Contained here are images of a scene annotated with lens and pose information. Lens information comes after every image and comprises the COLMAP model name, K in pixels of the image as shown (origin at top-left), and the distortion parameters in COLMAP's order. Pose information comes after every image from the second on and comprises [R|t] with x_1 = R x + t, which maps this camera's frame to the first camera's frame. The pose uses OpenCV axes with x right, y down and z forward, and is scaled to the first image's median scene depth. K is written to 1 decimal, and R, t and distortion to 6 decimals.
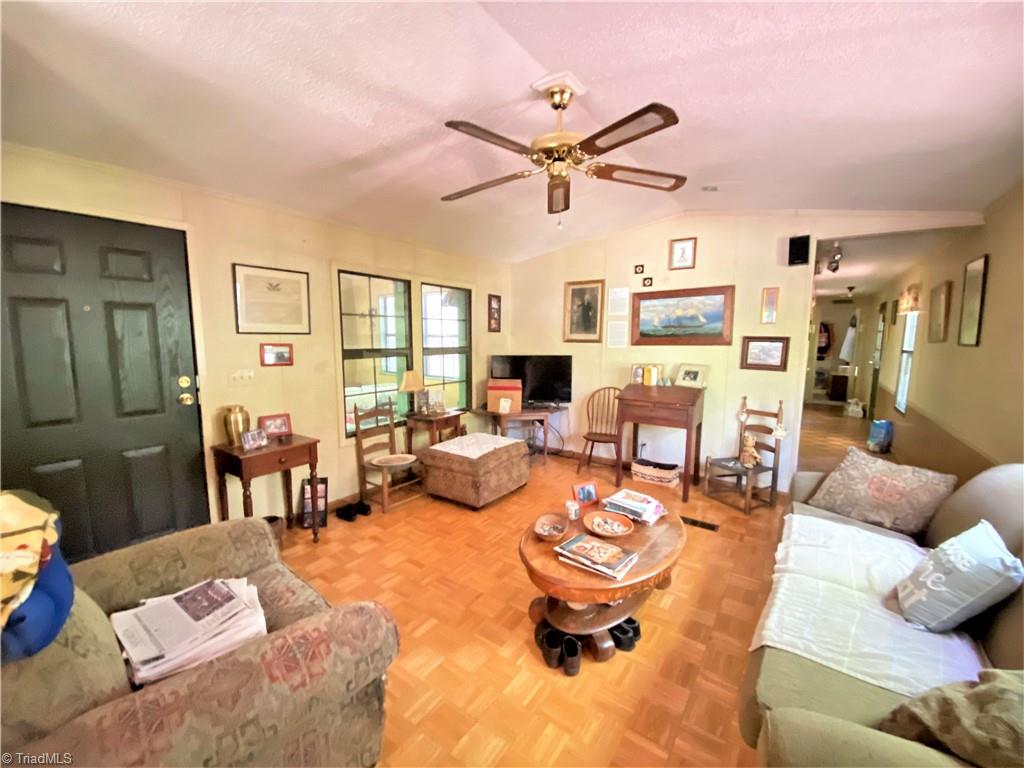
lens RADIAL K [[416.6, 0, 504.9], [0, 416.6, 387.1], [0, 0, 1]] dist [0.024003, -0.015962]
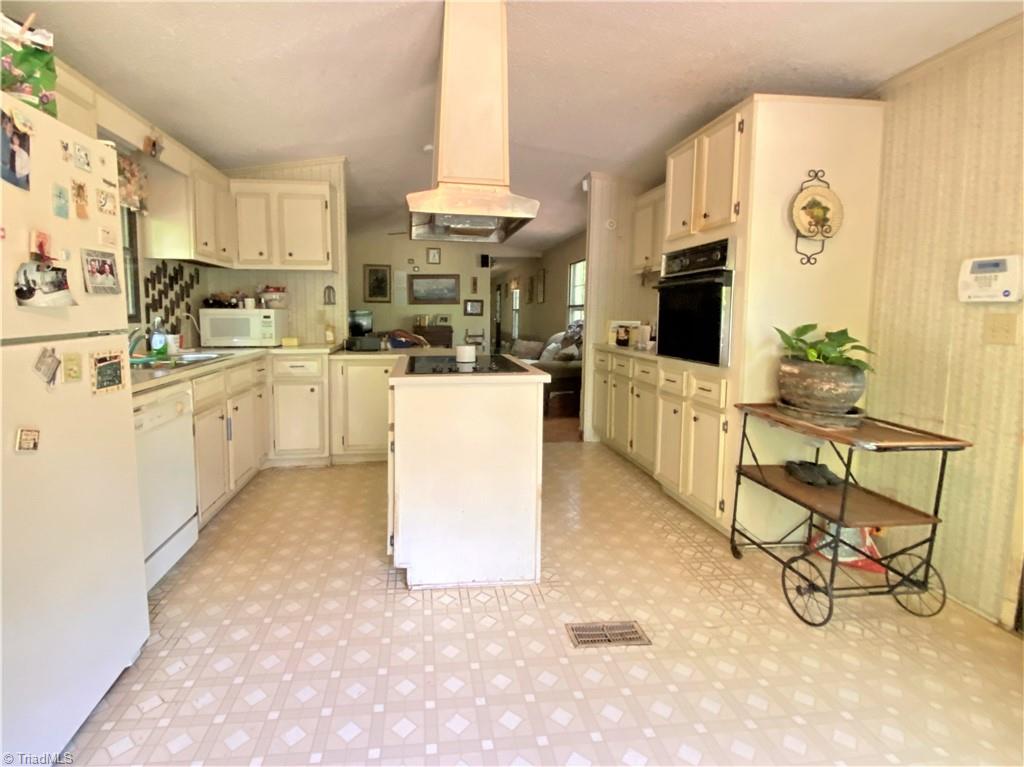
lens RADIAL K [[483.2, 0, 483.5], [0, 483.2, 347.7], [0, 0, 1]] dist [-0.001142, -0.003060]
pose [[0.729259, -0.049976, 0.682410, -1.011101], [0.079375, 0.996775, -0.011826, 0.152197], [-0.679618, 0.062790, 0.730874, -0.786506]]
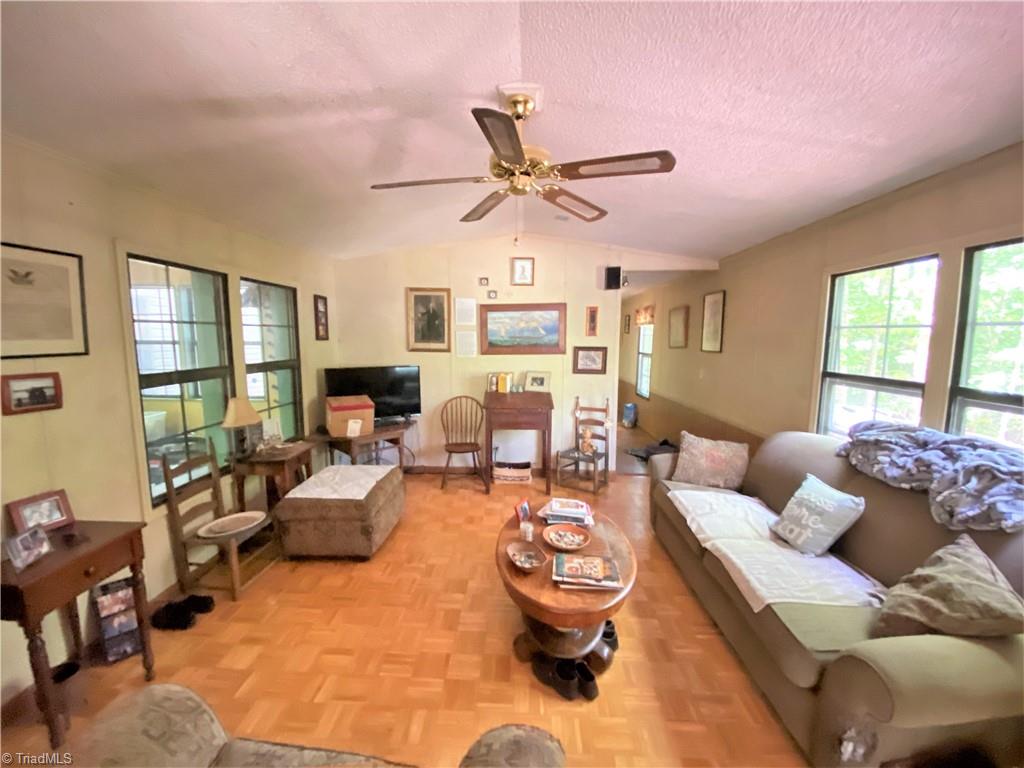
lens RADIAL K [[416.6, 0, 504.5], [0, 416.6, 387.9], [0, 0, 1]] dist [0.024003, -0.015962]
pose [[0.834829, -0.067003, 0.546417, -0.257053], [0.065192, 0.997614, 0.022729, -0.044871], [-0.546636, 0.016647, 0.837205, 0.130289]]
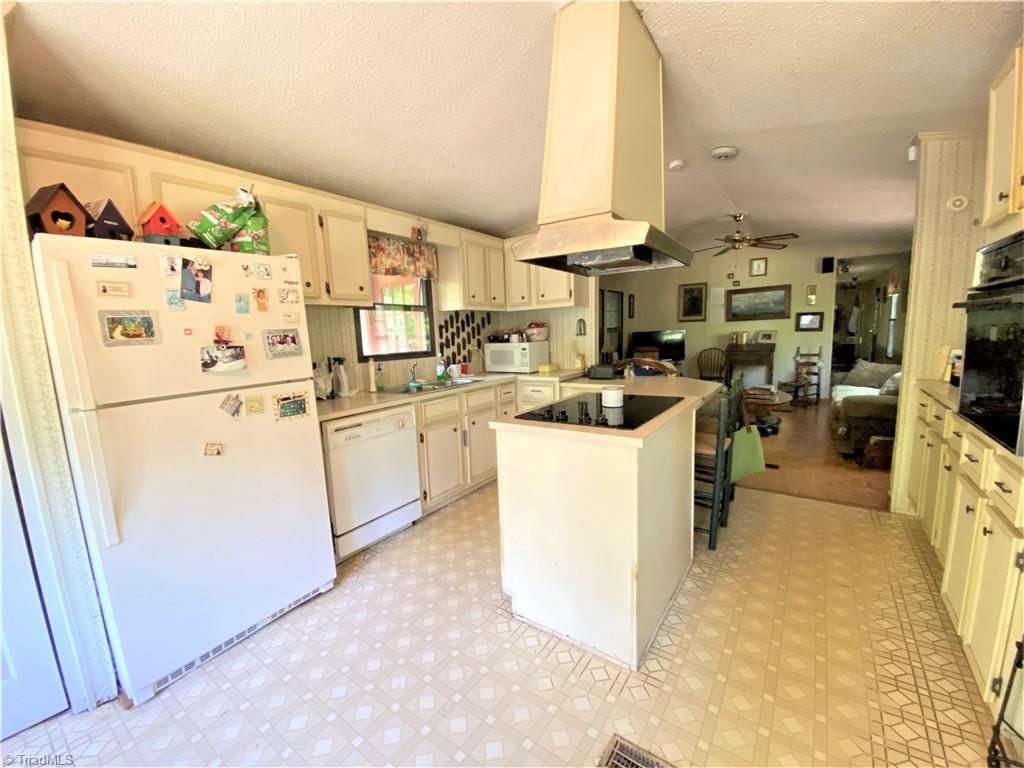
lens RADIAL K [[416.6, 0, 507.7], [0, 416.6, 388.8], [0, 0, 1]] dist [0.024003, -0.015962]
pose [[0.999064, -0.043187, -0.002425, -0.695544], [0.043220, 0.998947, 0.015418, 0.124851], [0.001757, -0.015508, 0.999878, -0.822057]]
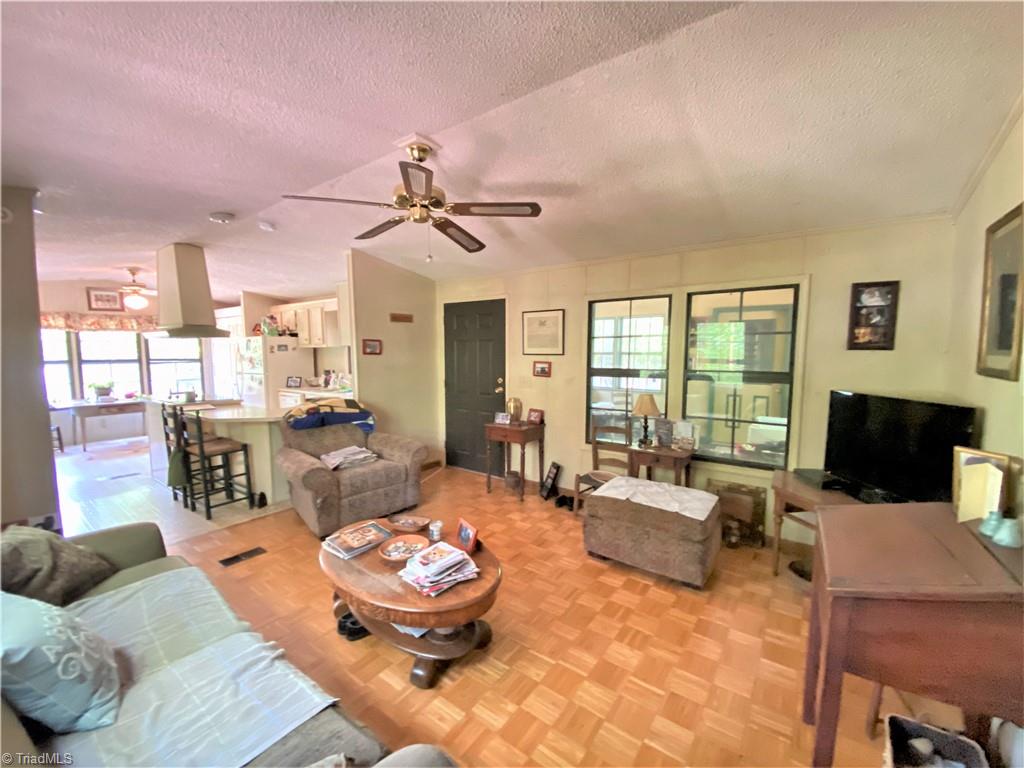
lens RADIAL K [[416.6, 0, 508.0], [0, 416.6, 389.0], [0, 0, 1]] dist [0.024003, -0.015962]
pose [[-0.018918, 0.089547, -0.995803, 0.740656], [-0.118662, 0.988741, 0.091166, -0.104509], [0.992754, 0.119889, -0.008079, 0.742641]]
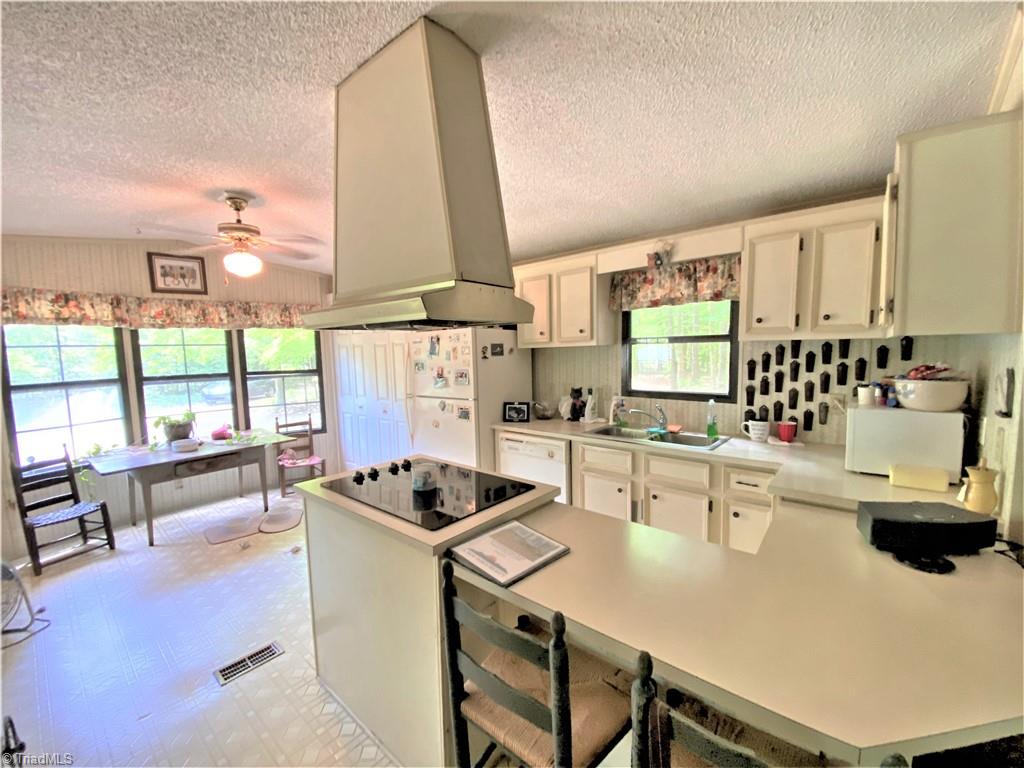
lens RADIAL K [[416.6, 0, 512.4], [0, 416.6, 389.4], [0, 0, 1]] dist [0.024003, -0.015962]
pose [[-0.086054, 0.095988, -0.991656, -0.092259], [-0.095509, 0.989969, 0.104113, -0.011964], [0.991702, 0.103671, -0.076023, -0.131242]]
